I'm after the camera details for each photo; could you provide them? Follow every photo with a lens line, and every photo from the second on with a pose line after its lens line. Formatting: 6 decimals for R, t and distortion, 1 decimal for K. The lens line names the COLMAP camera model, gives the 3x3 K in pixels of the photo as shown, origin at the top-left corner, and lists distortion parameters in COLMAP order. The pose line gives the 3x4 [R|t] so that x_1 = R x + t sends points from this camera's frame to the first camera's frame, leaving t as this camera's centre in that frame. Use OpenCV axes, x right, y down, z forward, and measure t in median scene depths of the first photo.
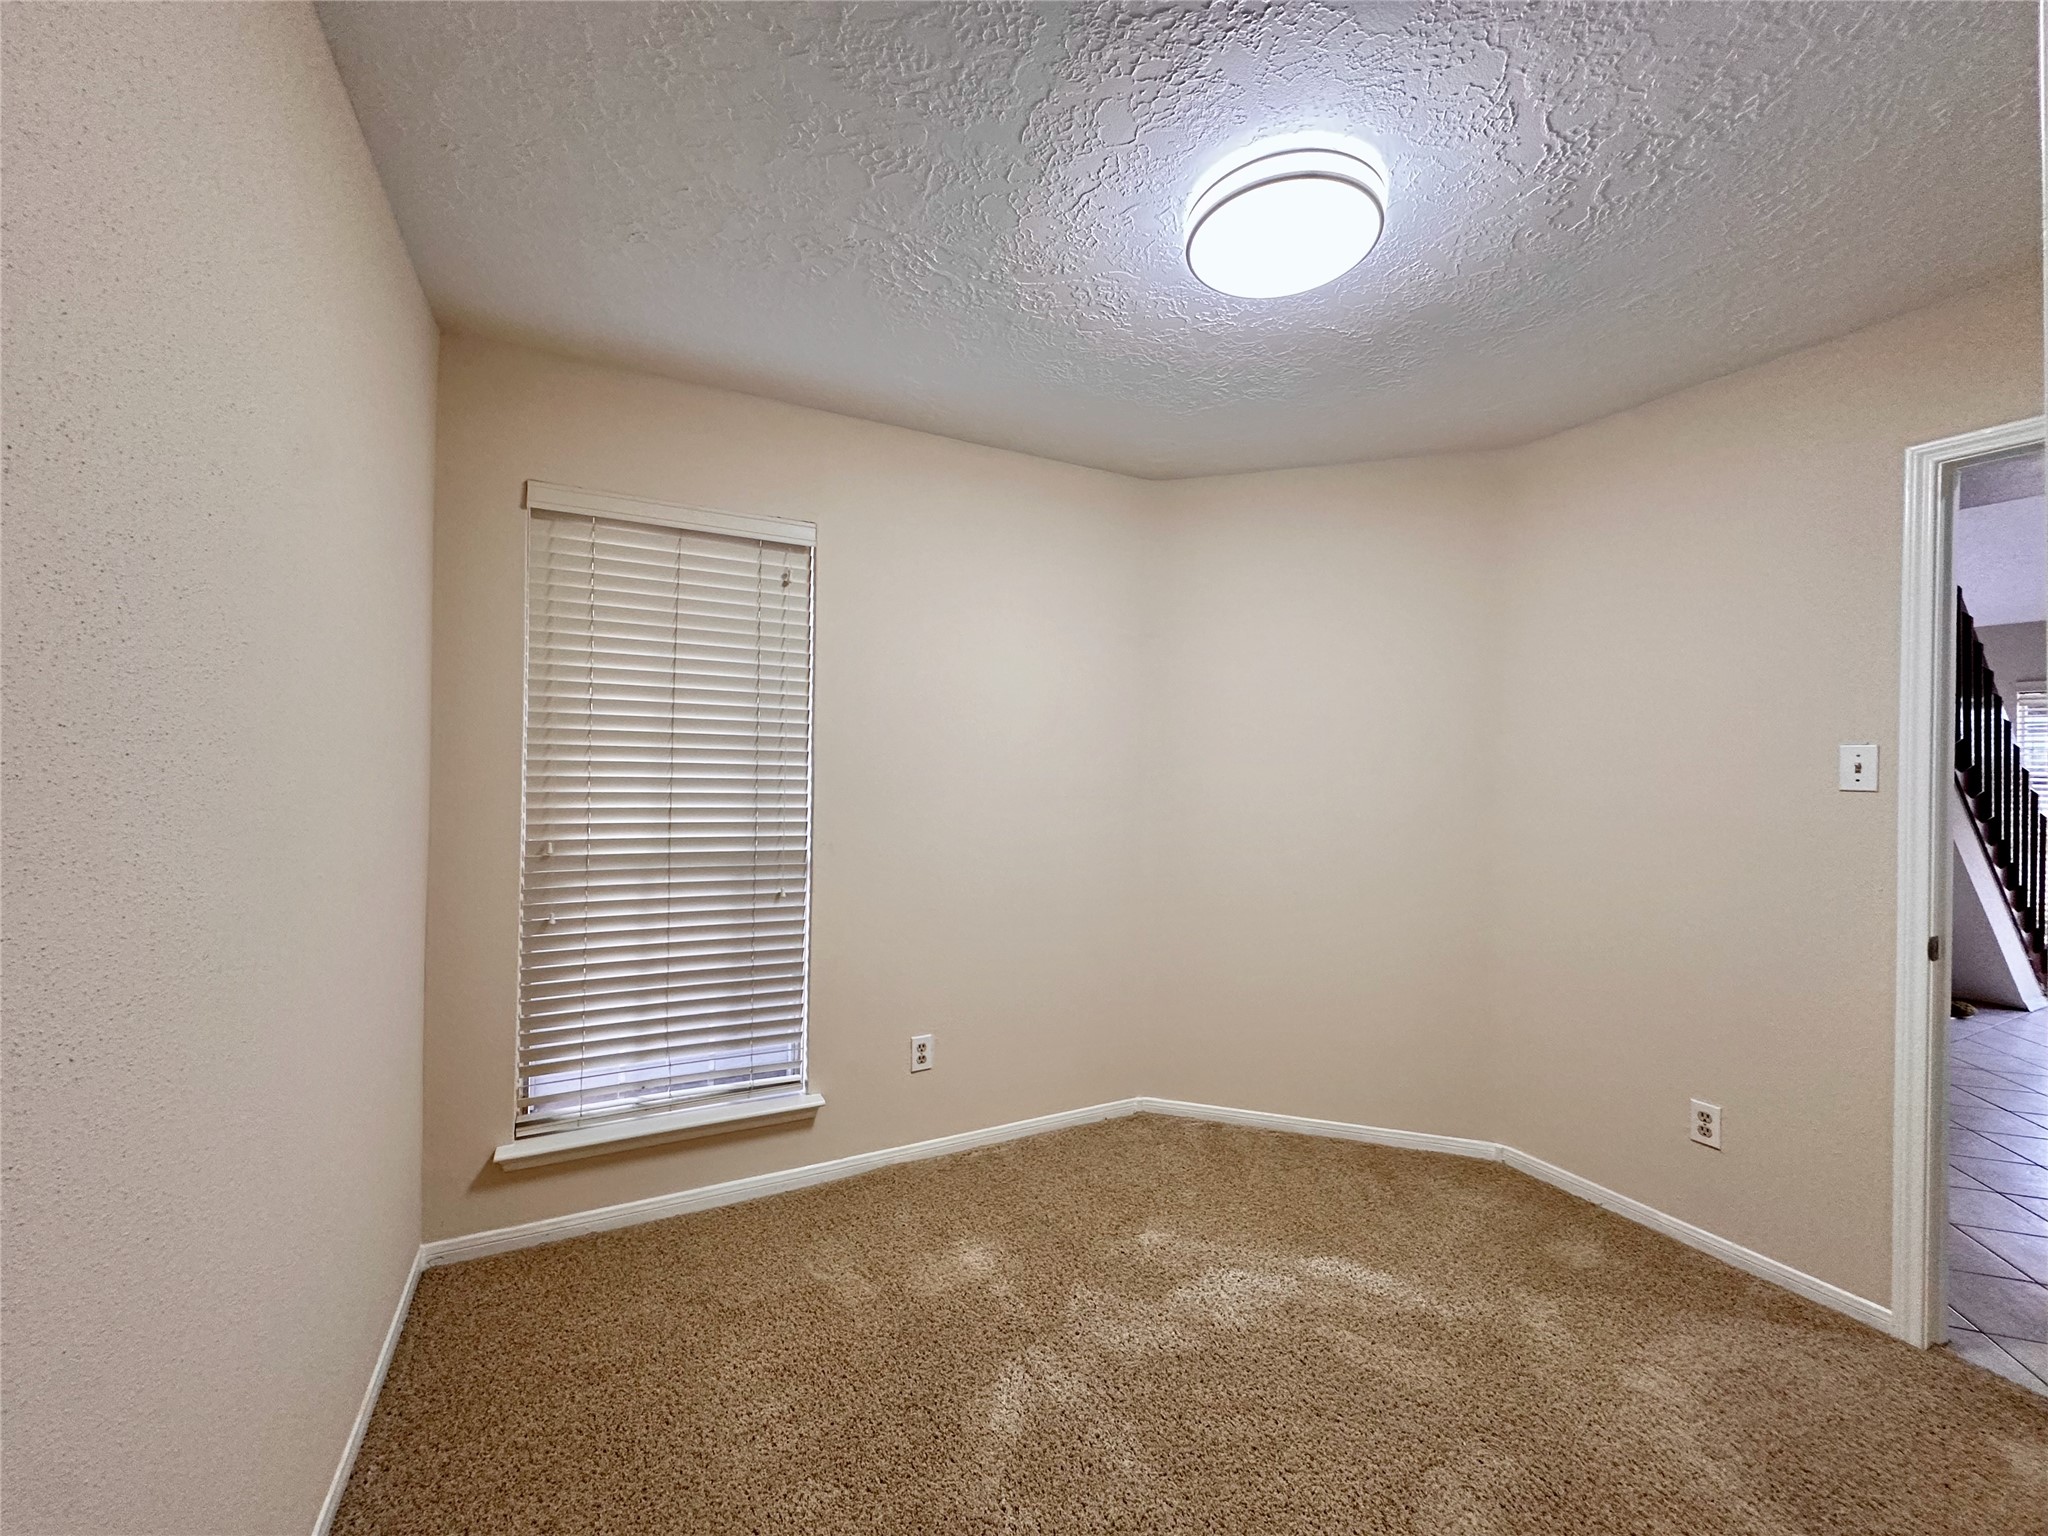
lens RADIAL K [[818.7, 0, 1021.4], [0, 818.7, 766.6], [0, 0, 1]] dist [-0.004529, 0.002905]
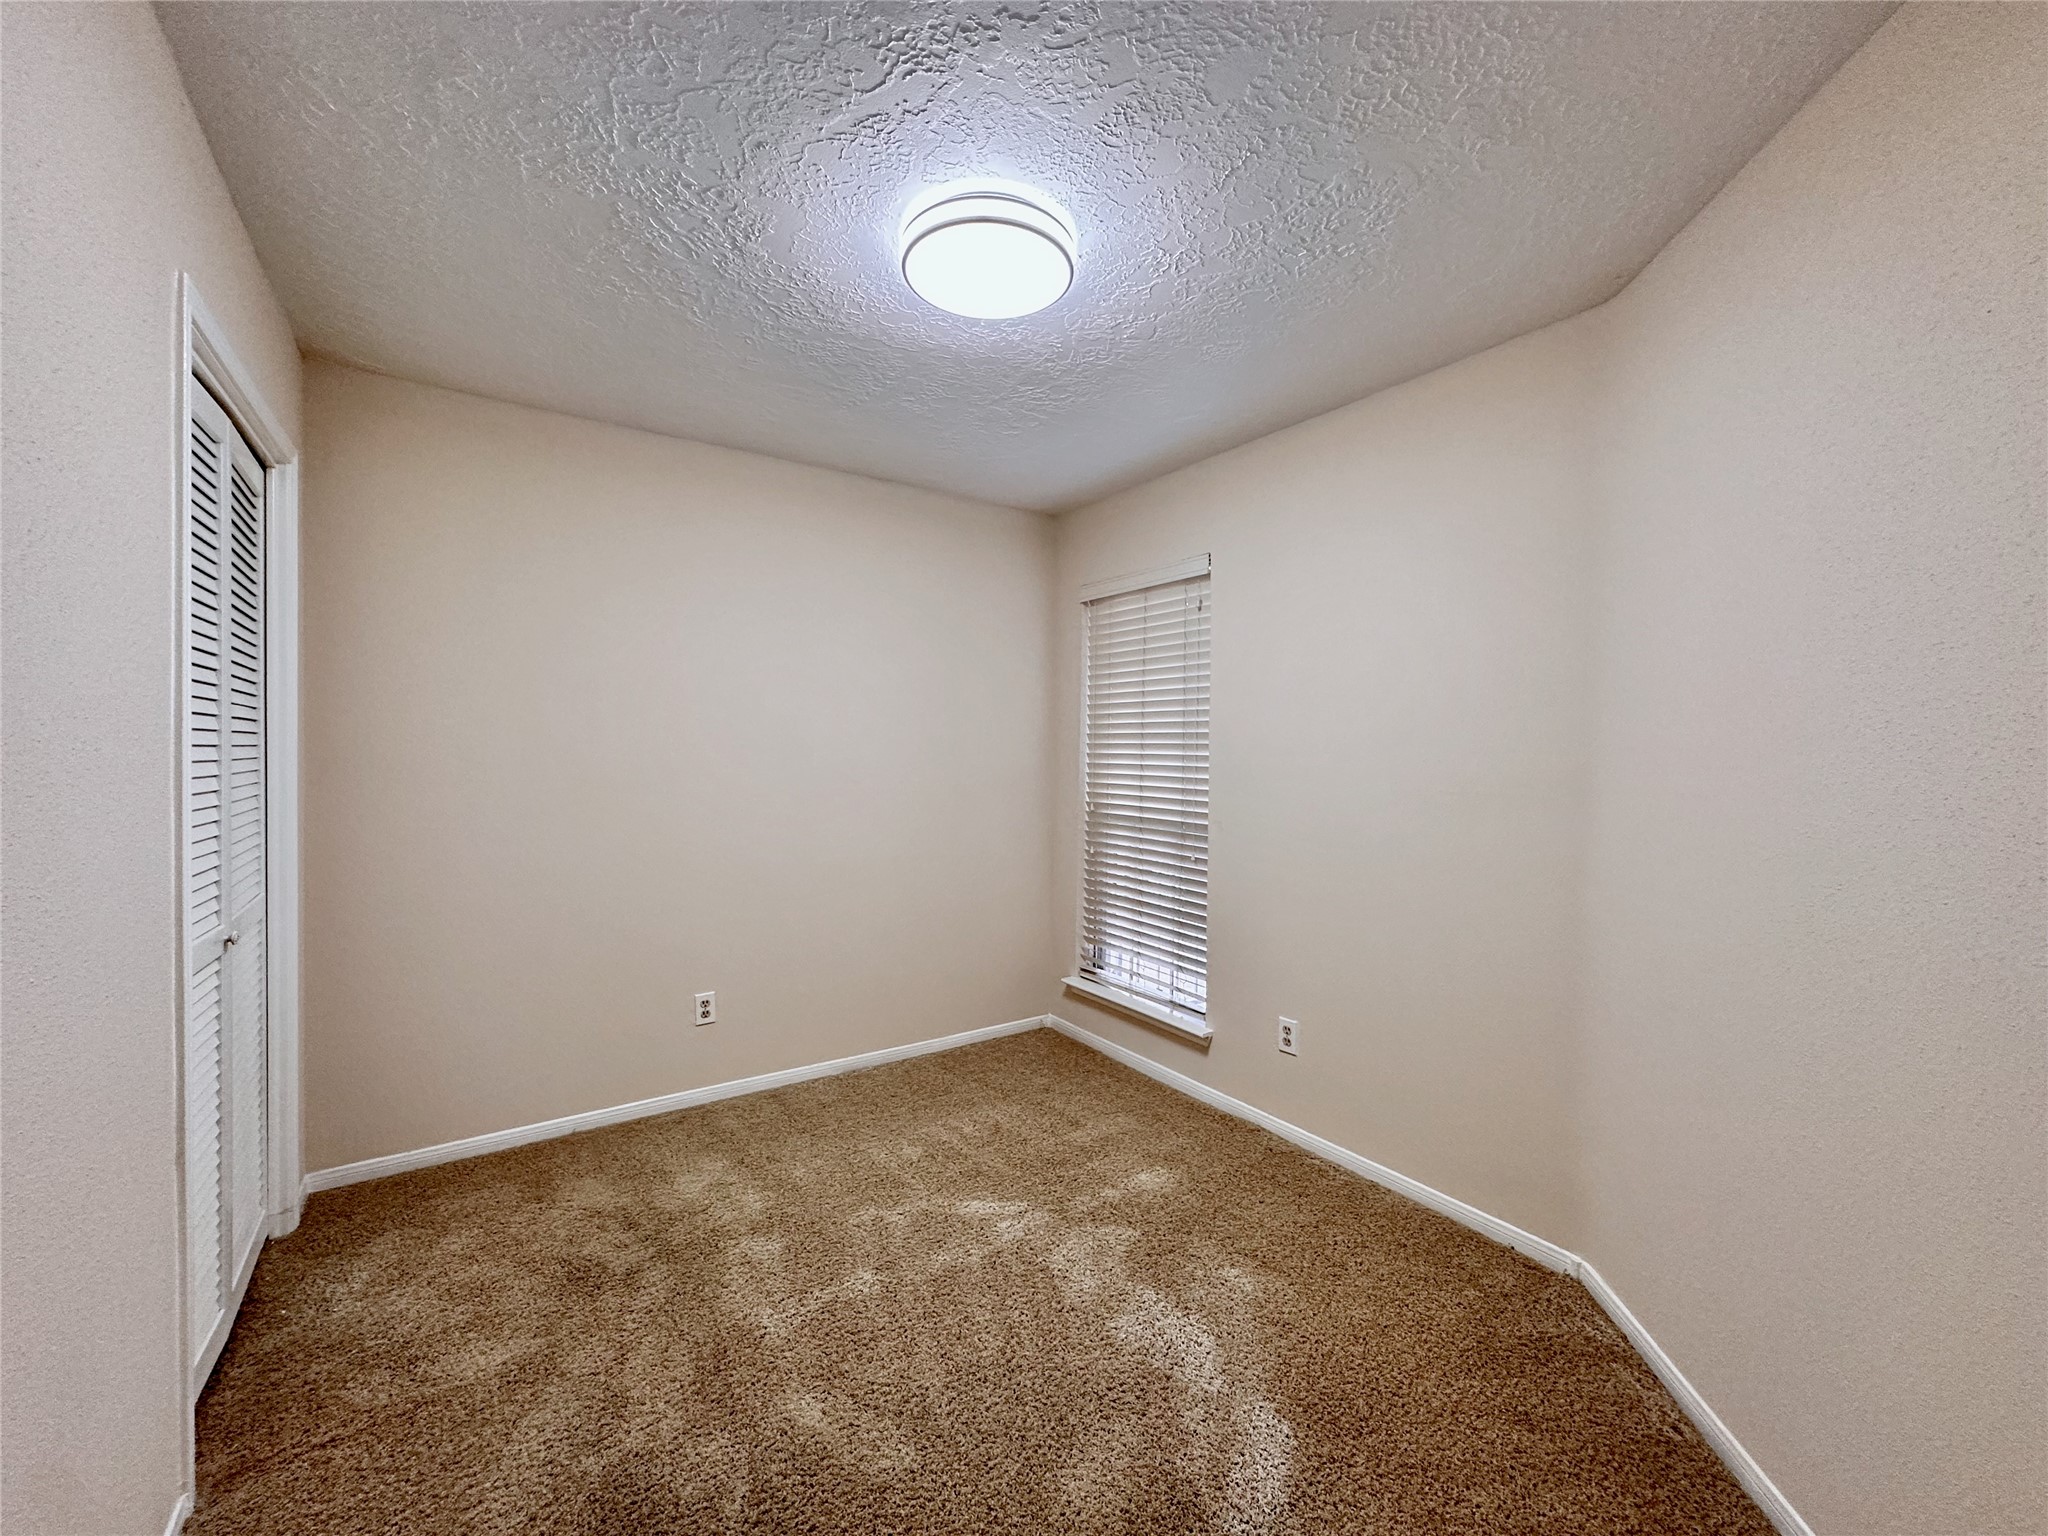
lens RADIAL K [[818.7, 0, 1021.4], [0, 818.7, 766.6], [0, 0, 1]] dist [-0.004529, 0.002905]
pose [[0.111334, 0.006364, -0.993763, 0.955996], [0.000008, 0.999979, 0.006404, 0.008366], [0.993783, -0.000721, 0.111332, 0.622275]]
